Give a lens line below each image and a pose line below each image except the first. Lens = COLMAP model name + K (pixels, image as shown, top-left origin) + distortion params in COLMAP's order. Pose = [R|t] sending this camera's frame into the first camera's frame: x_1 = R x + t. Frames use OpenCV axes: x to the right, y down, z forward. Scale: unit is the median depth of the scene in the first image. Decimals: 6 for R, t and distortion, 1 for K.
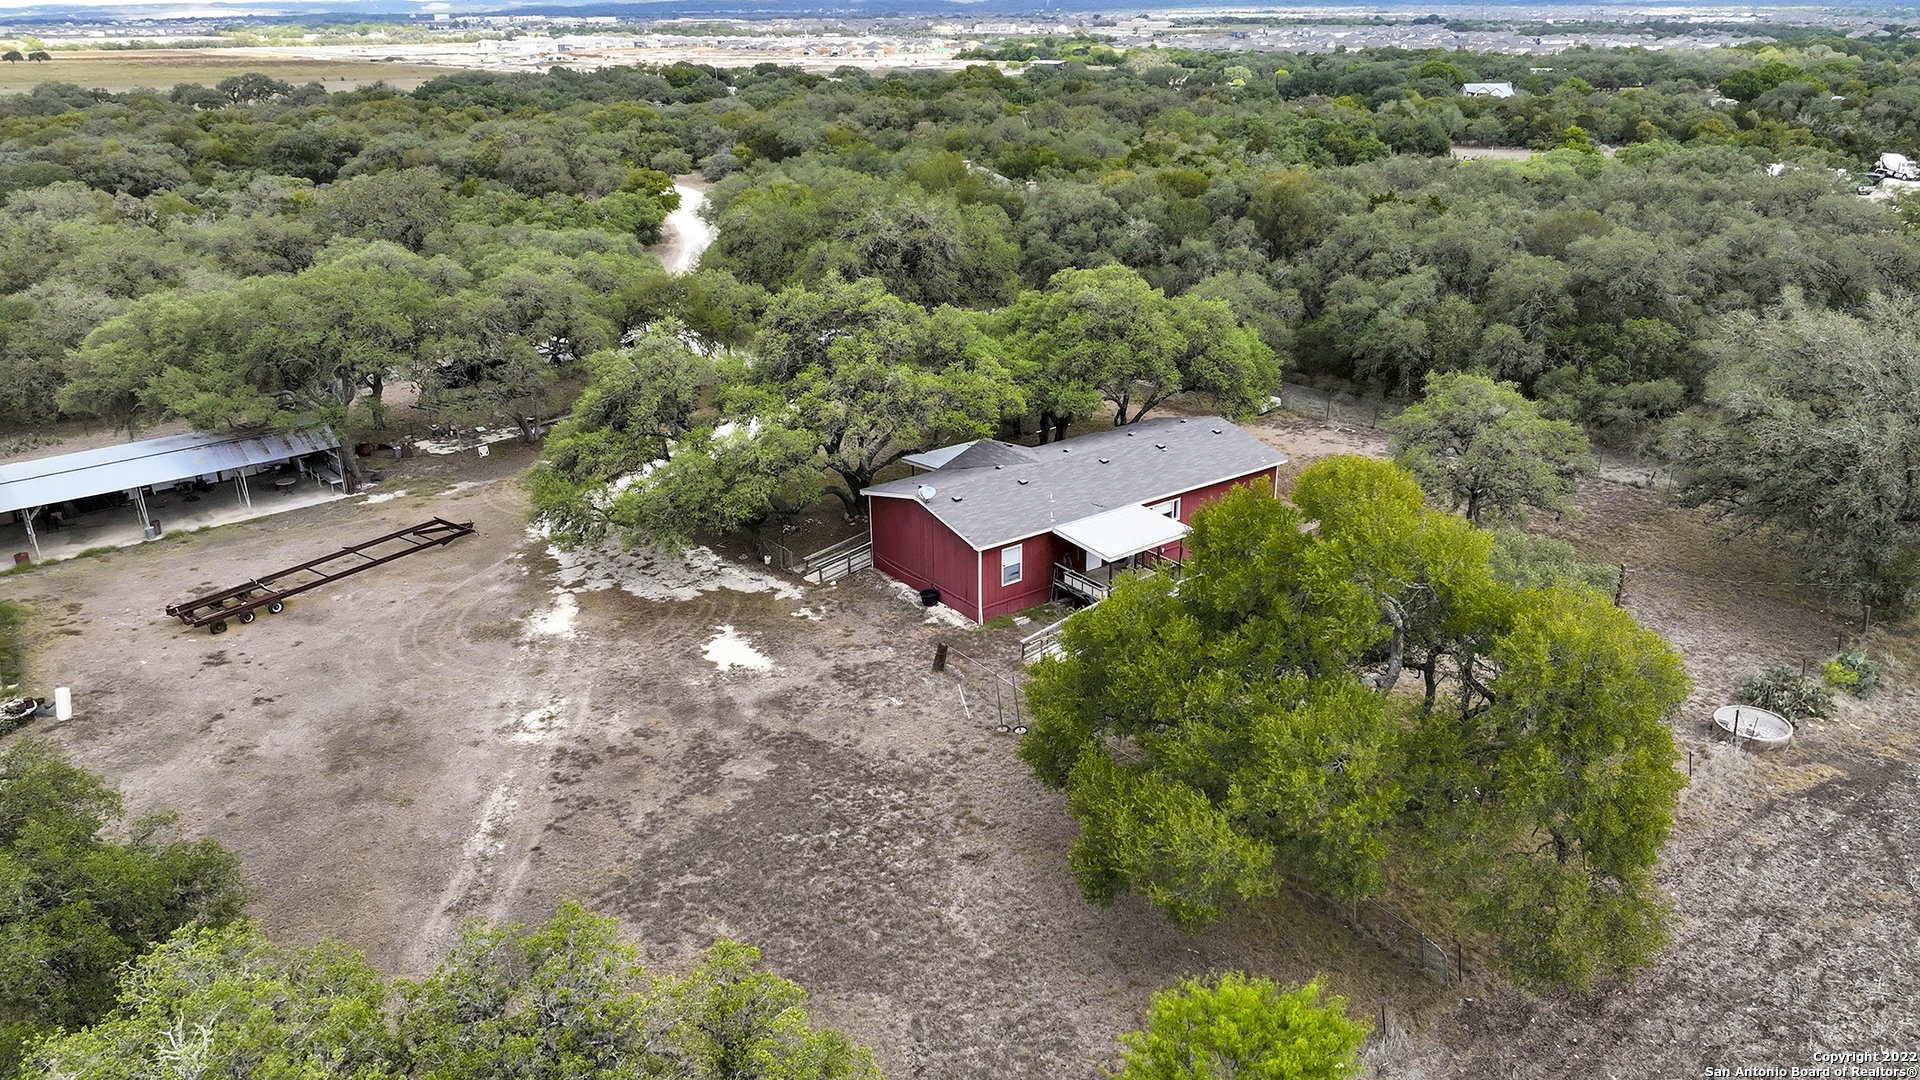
lens RADIAL K [[1354.3, 0, 974.9], [0, 1354.3, 520.5], [0, 0, 1]] dist [-0.009349, 0.011706]
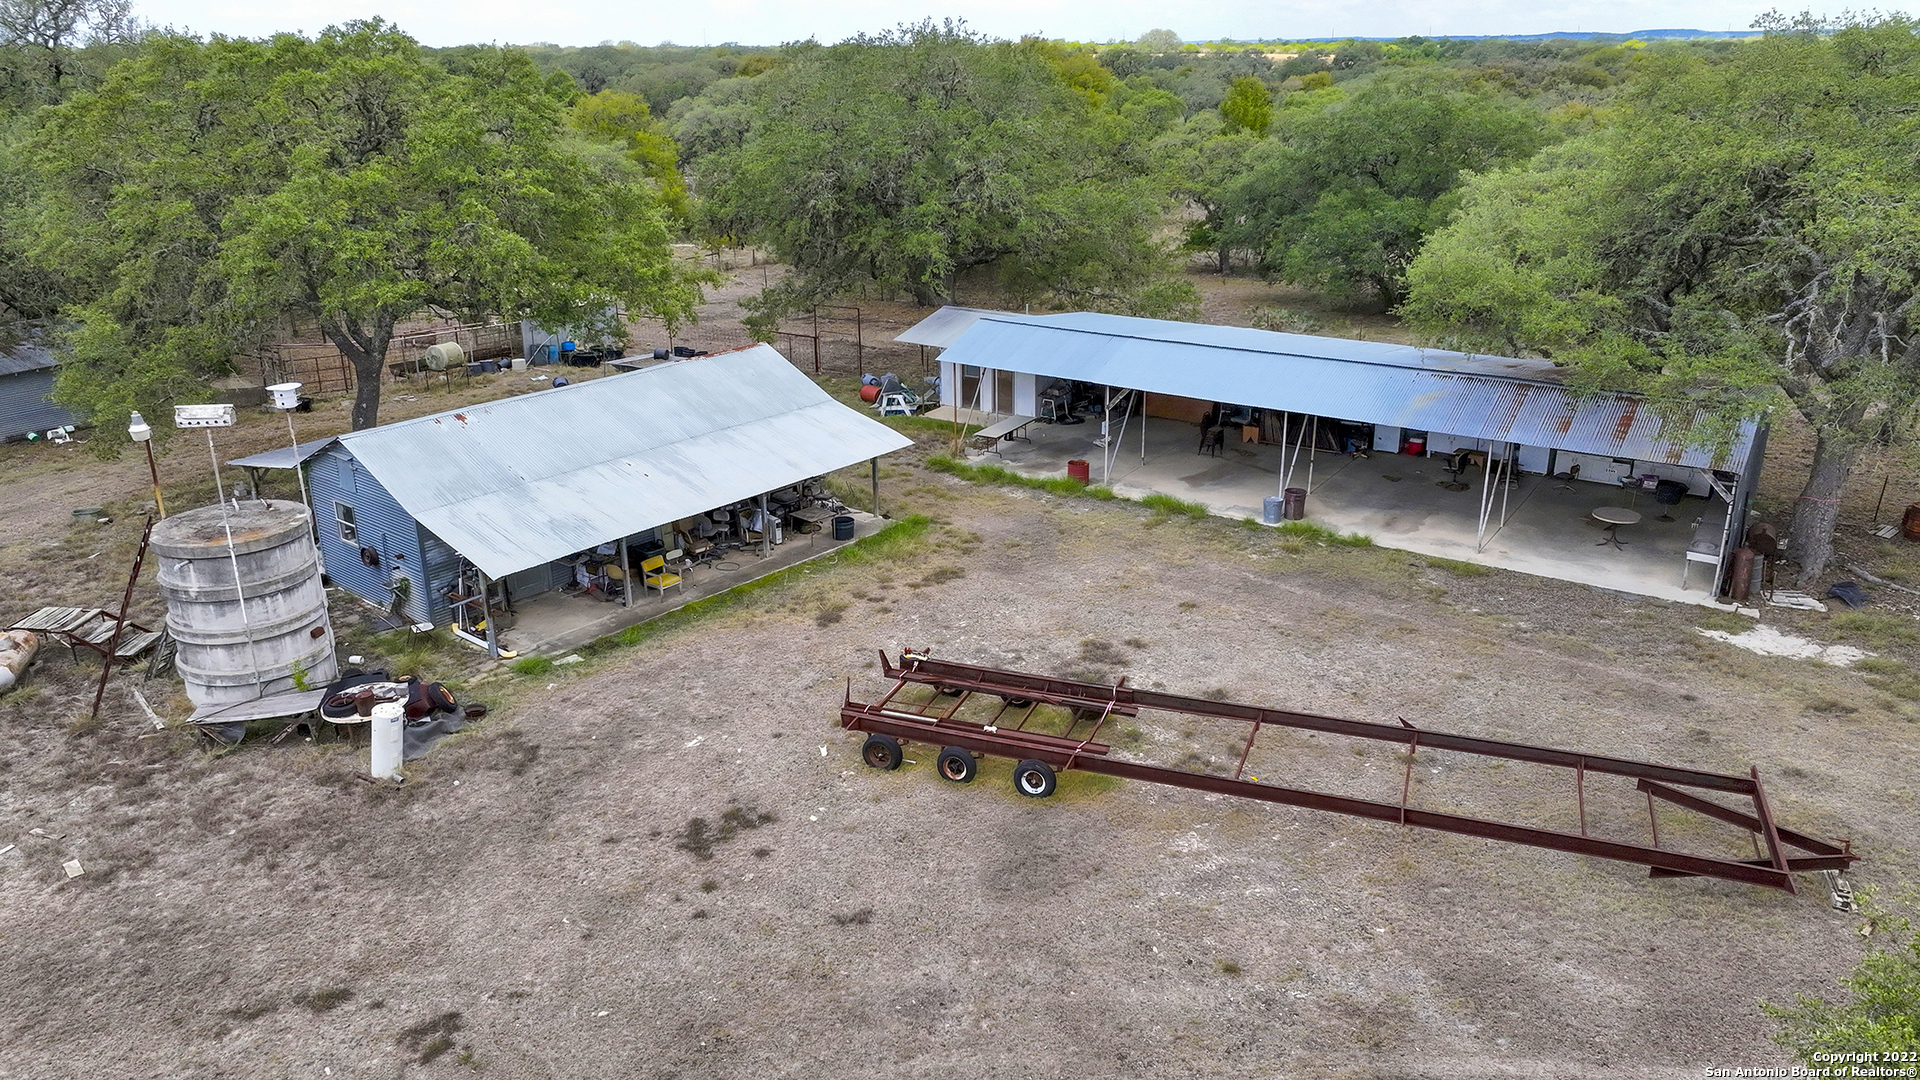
lens RADIAL K [[1354.3, 0, 954.2], [0, 1354.3, 536.7], [0, 0, 1]] dist [-0.009349, 0.011706]
pose [[0.242751, 0.336069, -0.910016, -0.186352], [-0.328079, 0.911241, 0.249004, -0.063188], [0.912927, 0.238112, 0.331462, 0.713333]]
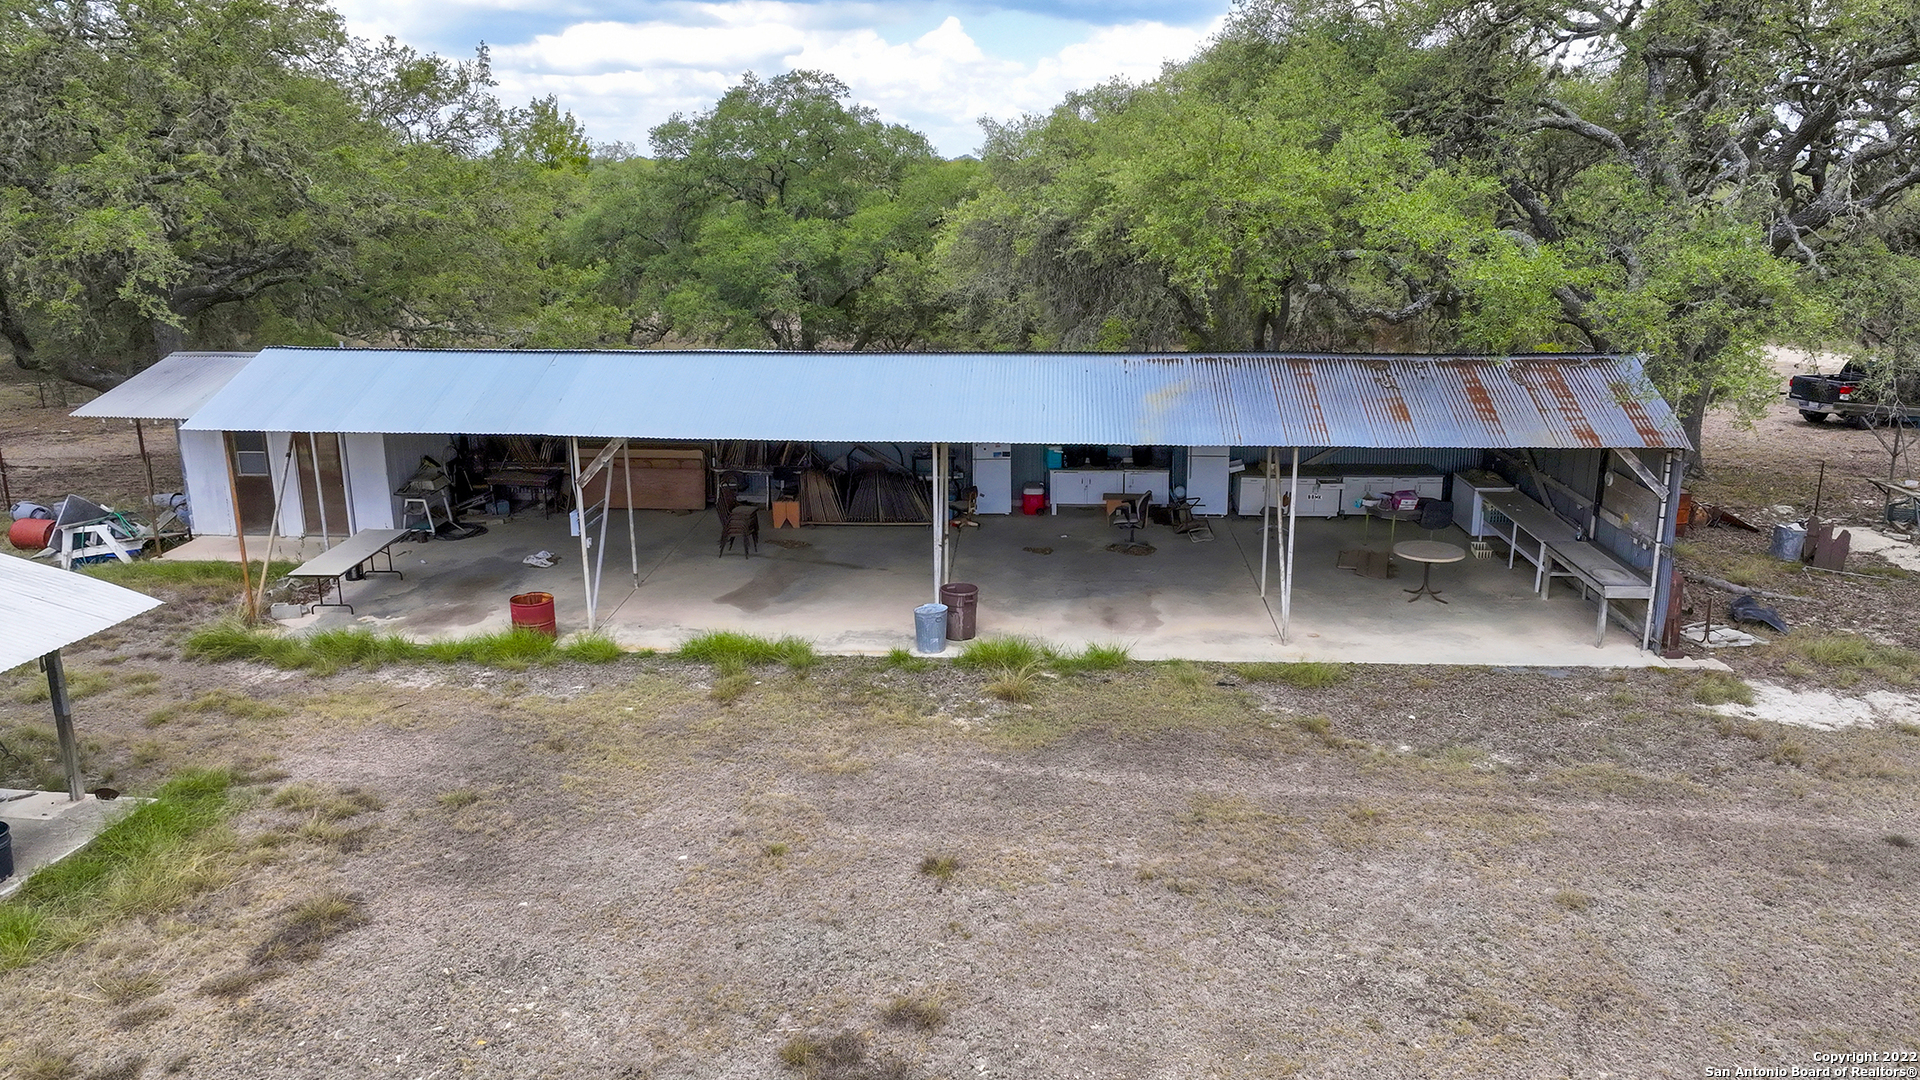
lens RADIAL K [[1354.3, 0, 959.8], [0, 1354.3, 548.7], [0, 0, 1]] dist [-0.009349, 0.011706]
pose [[0.709810, 0.194827, -0.676914, -0.414914], [-0.249477, 0.968230, 0.017071, -0.011312], [0.658734, 0.156757, 0.735864, 0.779583]]
